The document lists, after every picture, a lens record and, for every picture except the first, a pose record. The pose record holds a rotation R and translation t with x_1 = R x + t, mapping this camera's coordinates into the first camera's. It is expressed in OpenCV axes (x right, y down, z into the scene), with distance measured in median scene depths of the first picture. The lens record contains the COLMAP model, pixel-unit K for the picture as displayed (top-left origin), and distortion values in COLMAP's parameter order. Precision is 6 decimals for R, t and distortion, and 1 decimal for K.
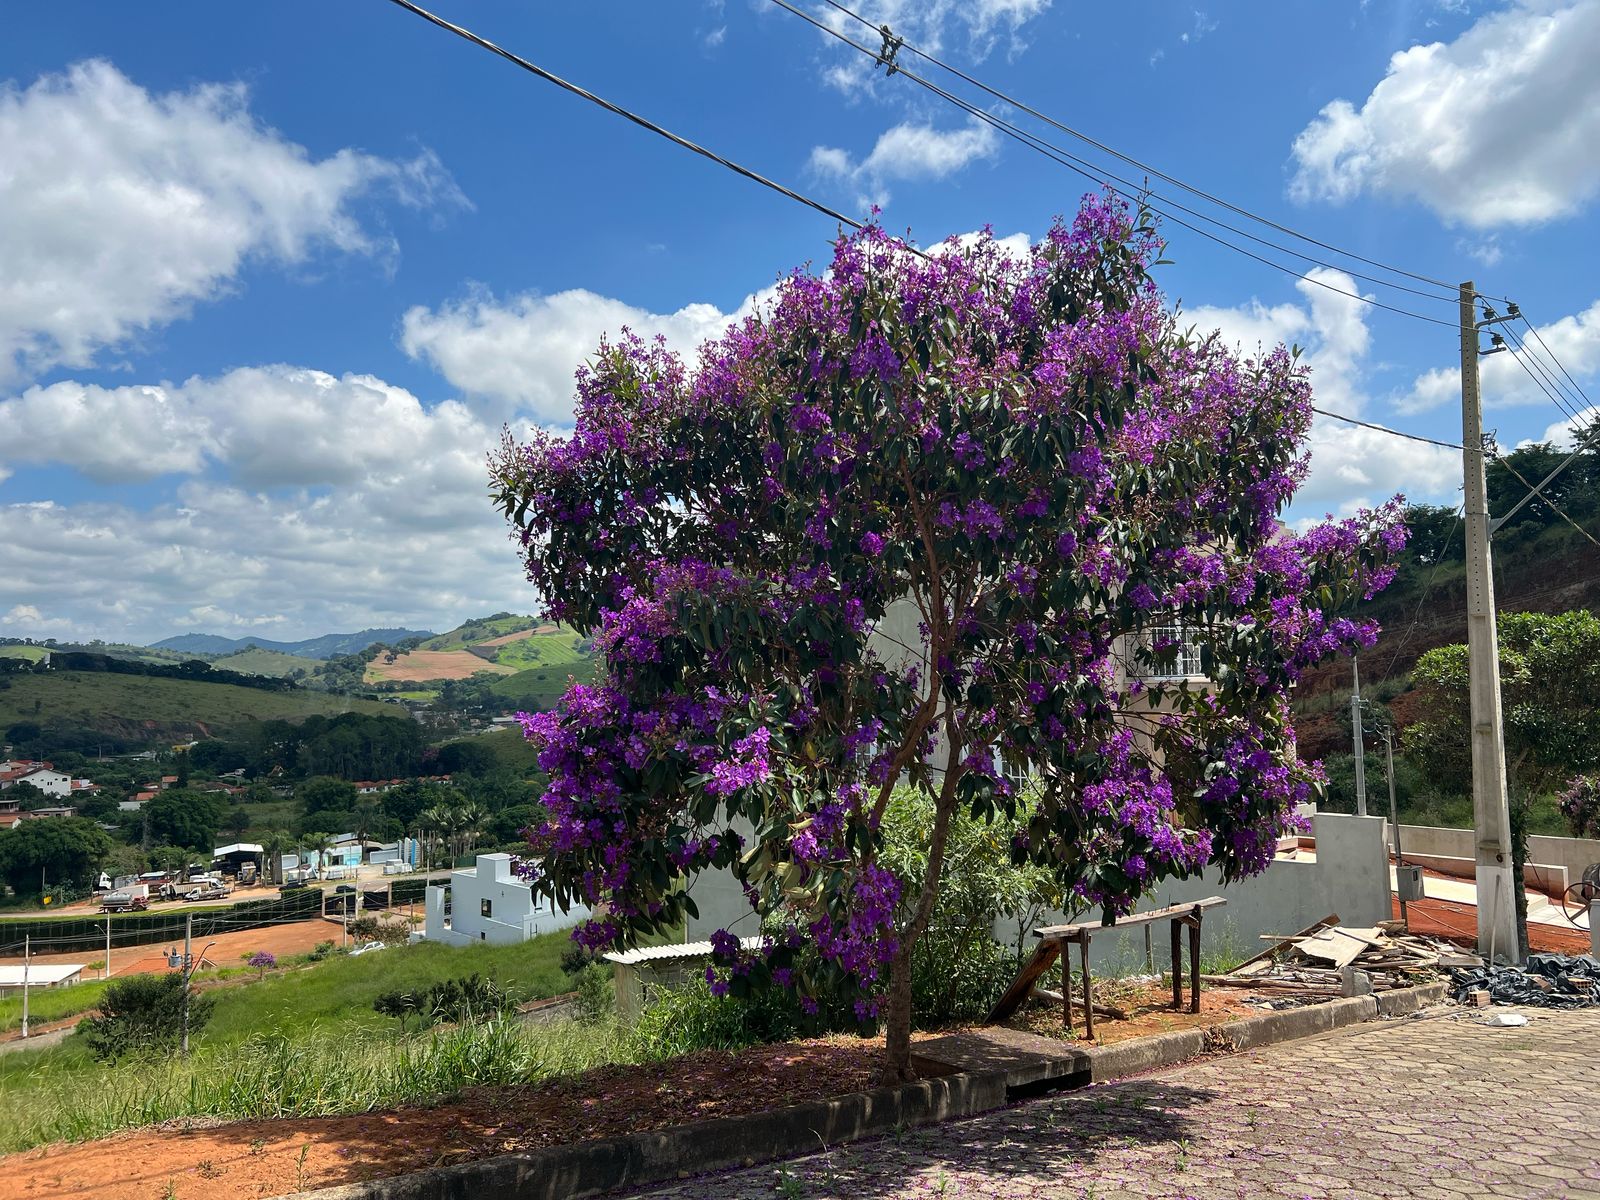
lens RADIAL K [[1240.1, 0, 883.4], [0, 1240.1, 573.8], [0, 0, 1]] dist [0.029102, -0.046645]
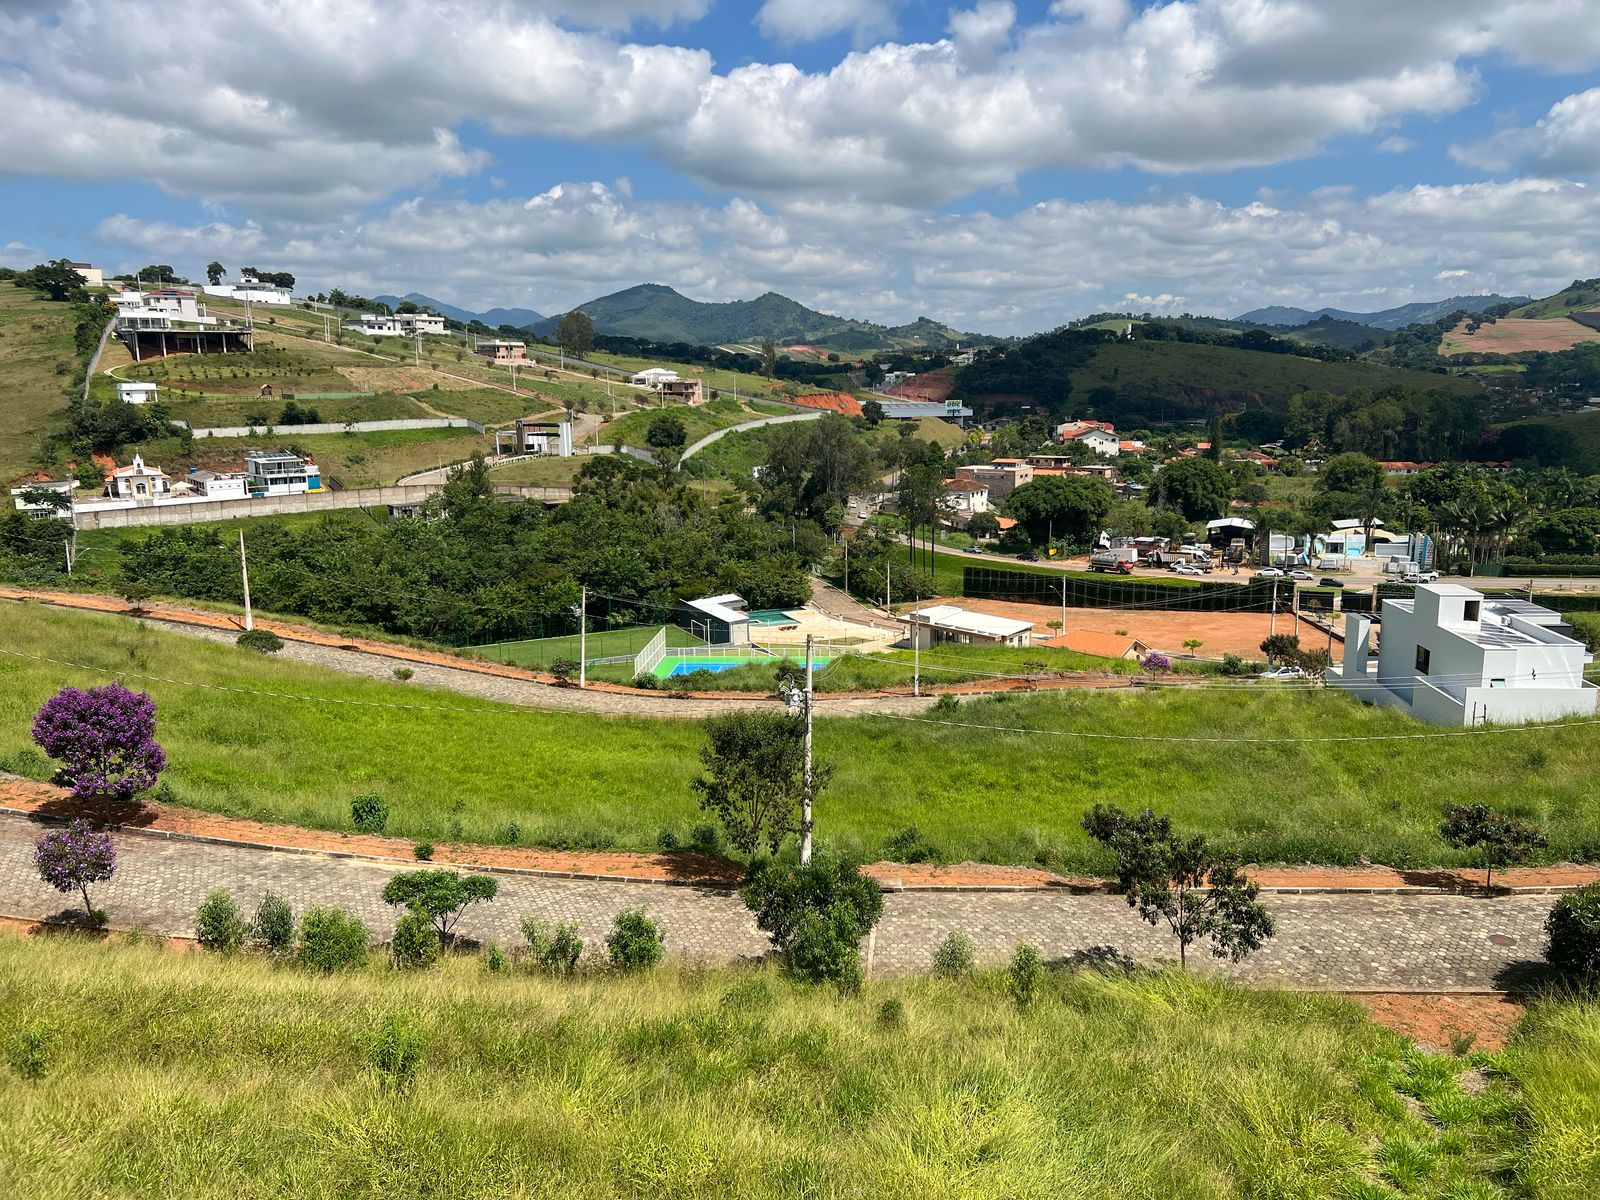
lens RADIAL K [[1205.3, 0, 811.7], [0, 1205.3, 576.3], [0, 0, 1]] dist [0.062556, -0.065728]
pose [[0.635673, 0.144651, -0.758285, -0.012241], [0.057248, 0.970749, 0.233172, 0.020586], [0.769833, -0.191631, 0.608798, 0.141429]]
